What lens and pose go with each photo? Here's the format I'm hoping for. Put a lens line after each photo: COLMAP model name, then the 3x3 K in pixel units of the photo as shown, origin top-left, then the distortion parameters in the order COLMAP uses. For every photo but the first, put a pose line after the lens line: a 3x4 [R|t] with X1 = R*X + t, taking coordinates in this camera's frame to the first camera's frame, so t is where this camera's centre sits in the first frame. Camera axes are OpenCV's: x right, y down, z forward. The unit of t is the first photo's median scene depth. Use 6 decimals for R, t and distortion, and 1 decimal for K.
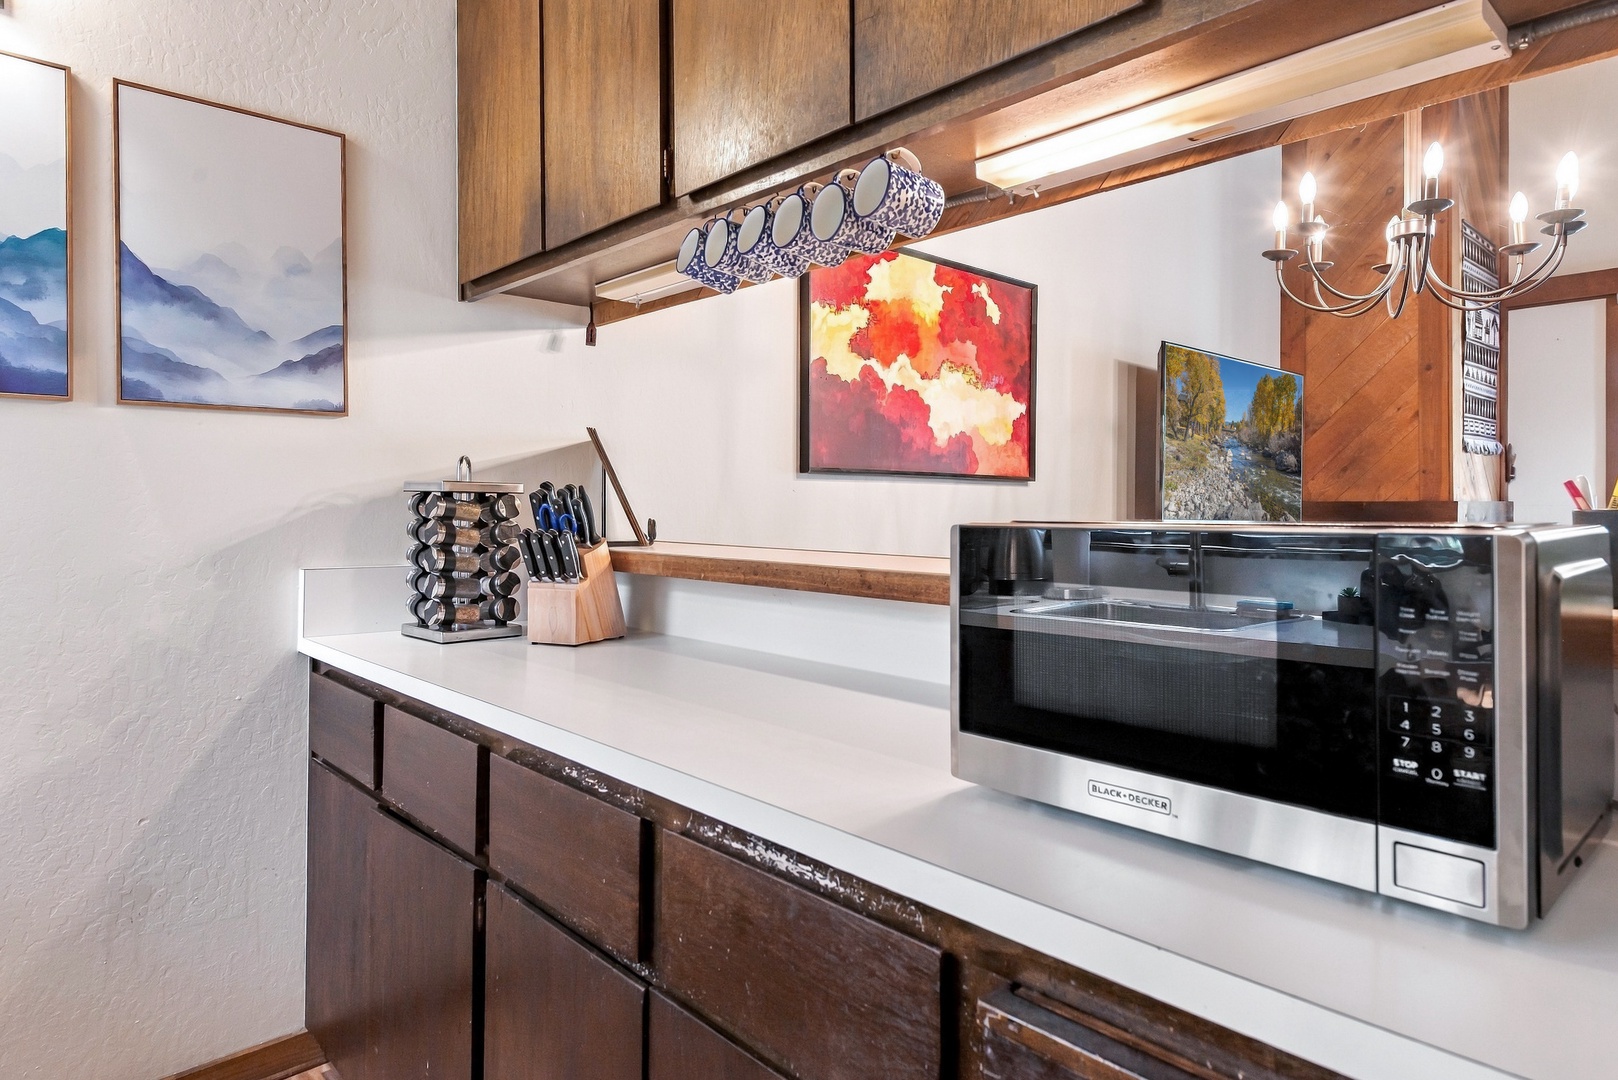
lens RADIAL K [[940.3, 0, 840.2], [0, 940.3, 503.7], [0, 0, 1]] dist [-0.006991, -0.000516]
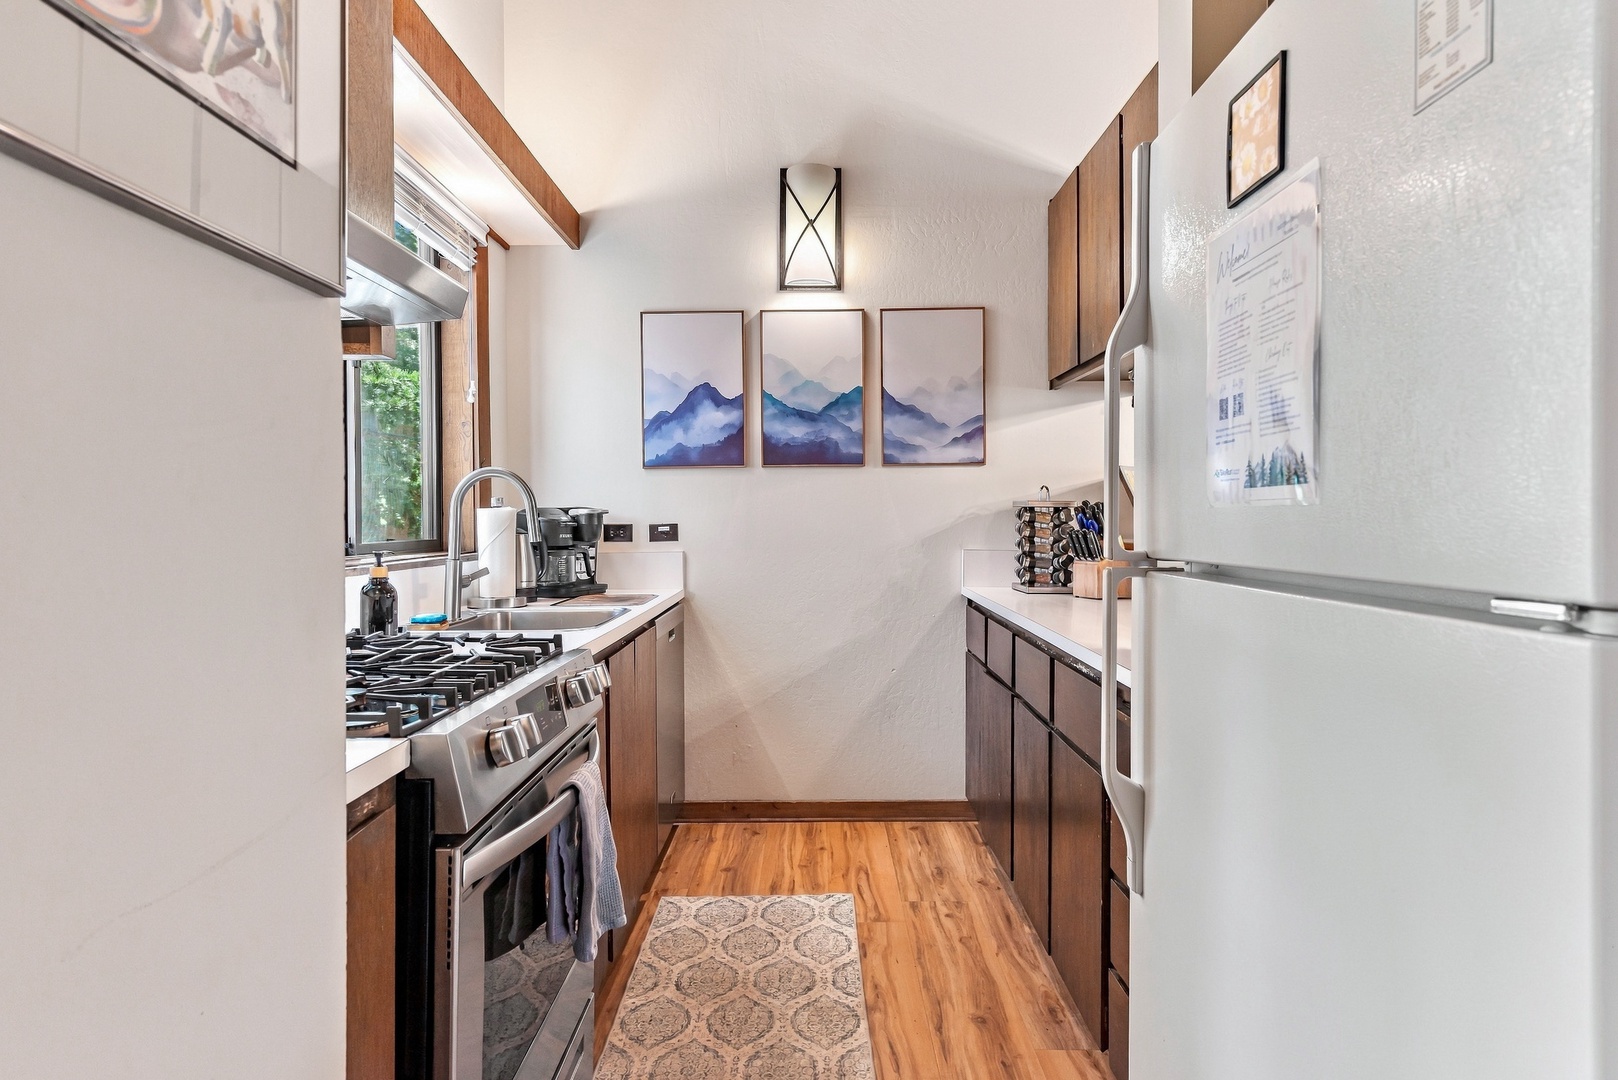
lens RADIAL K [[940.3, 0, 809.4], [0, 940.3, 532.2], [0, 0, 1]] dist [-0.006991, -0.000516]
pose [[0.711755, 0.010724, -0.702346, 0.516654], [0.002928, 0.999829, 0.018233, 0.000960], [0.702421, -0.015034, 0.711603, -0.534945]]
